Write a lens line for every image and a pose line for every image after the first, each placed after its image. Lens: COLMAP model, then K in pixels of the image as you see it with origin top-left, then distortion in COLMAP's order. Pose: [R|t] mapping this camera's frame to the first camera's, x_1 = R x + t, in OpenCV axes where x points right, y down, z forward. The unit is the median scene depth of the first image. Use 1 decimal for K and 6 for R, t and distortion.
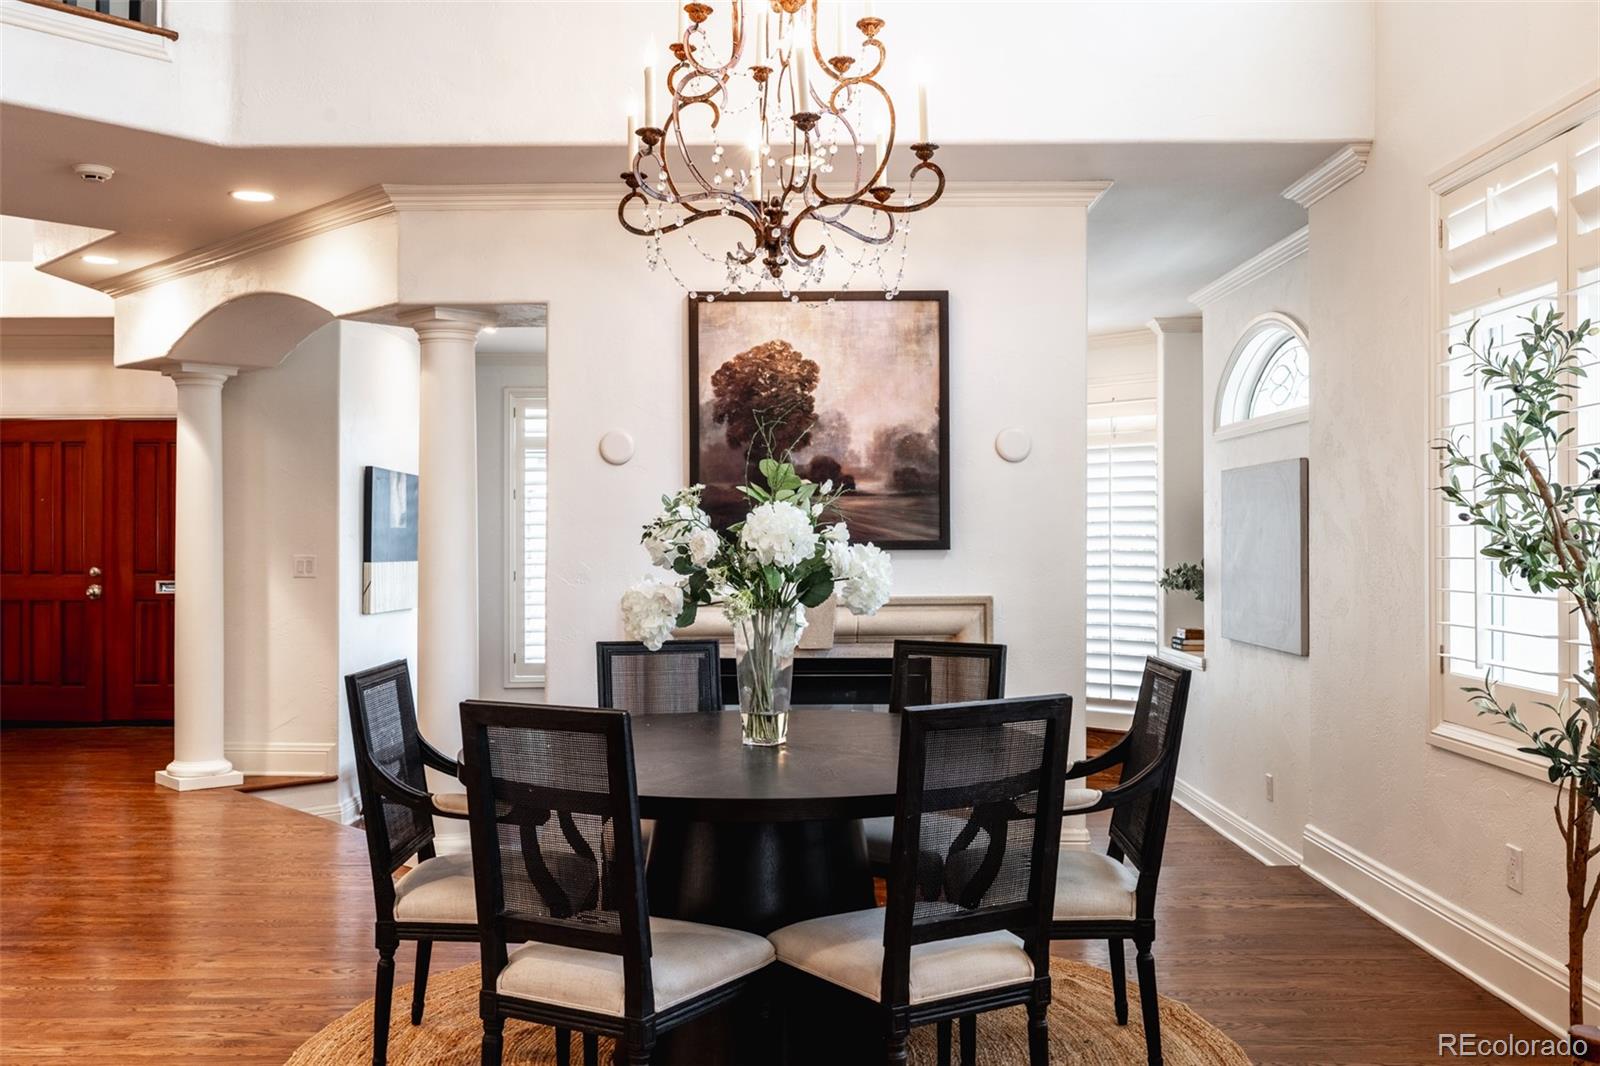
lens RADIAL K [[1365.0, 0, 801.7], [0, 1365.0, 525.4], [0, 0, 1]] dist [-0.003787, -0.005340]
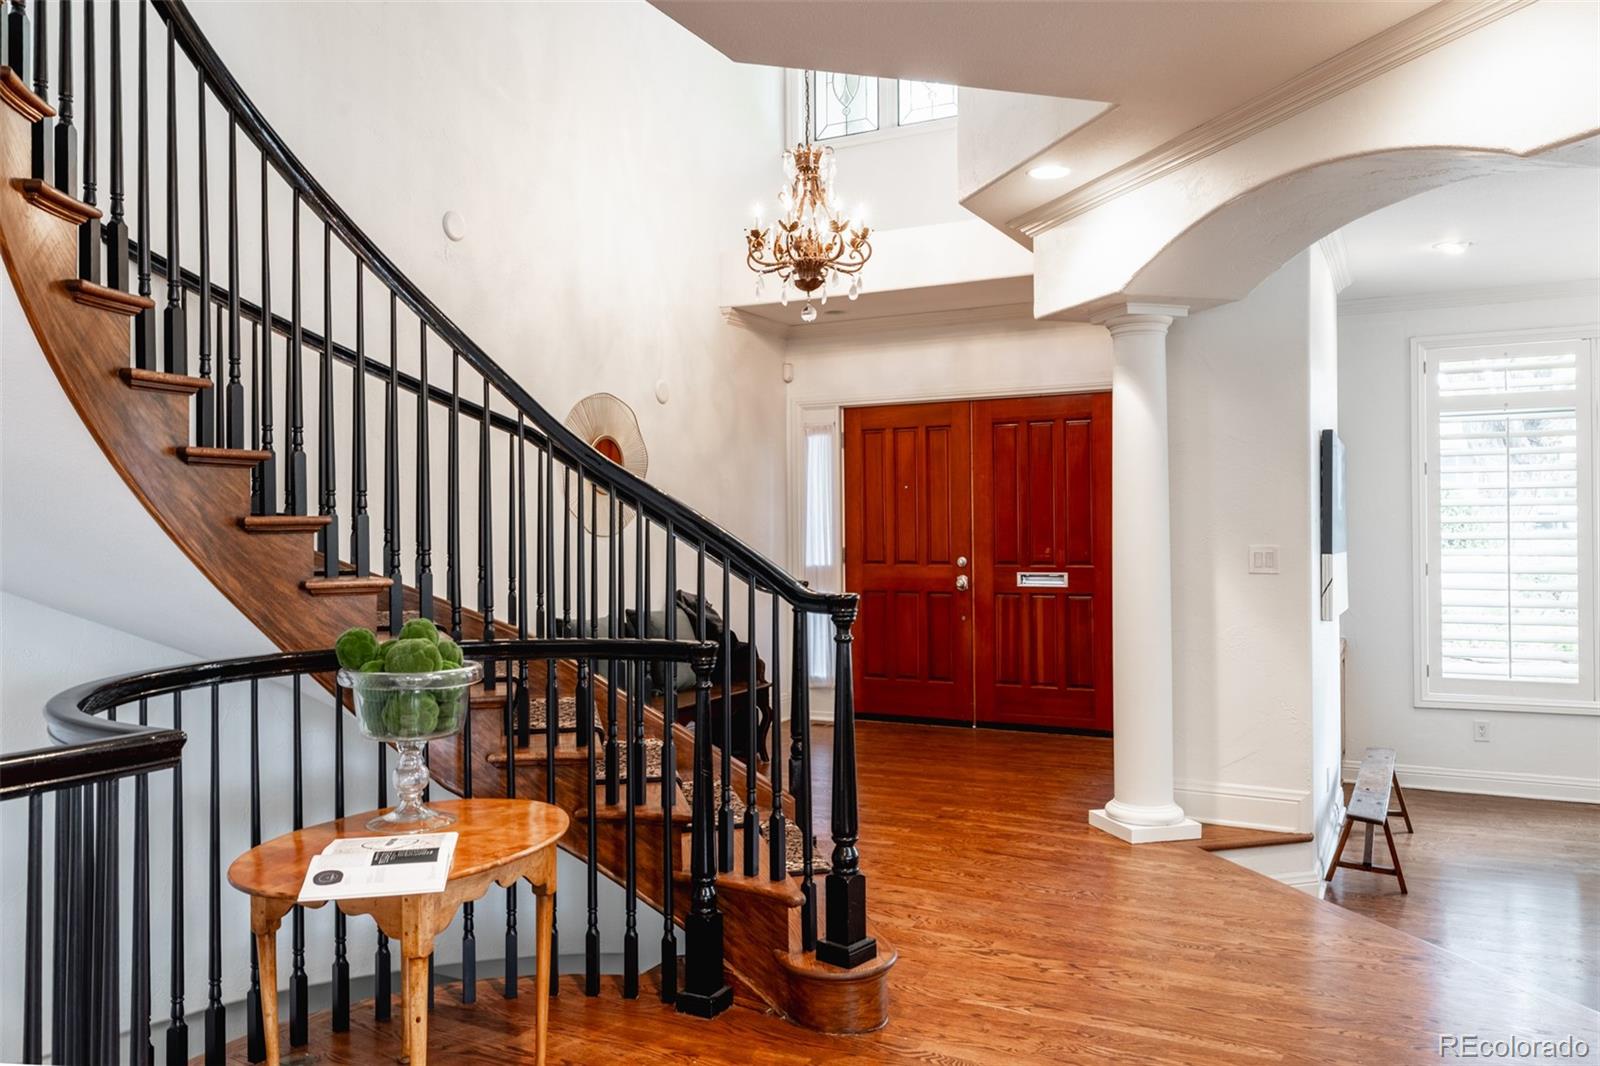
lens RADIAL K [[1191.0, 0, 799.6], [0, 1191.0, 534.0], [0, 0, 1]] dist [-0.000101, -0.002523]
pose [[0.875771, -0.004583, -0.482704, -0.274670], [0.012125, 0.999848, 0.012506, 0.003890], [0.482574, -0.016806, 0.875694, 0.286232]]
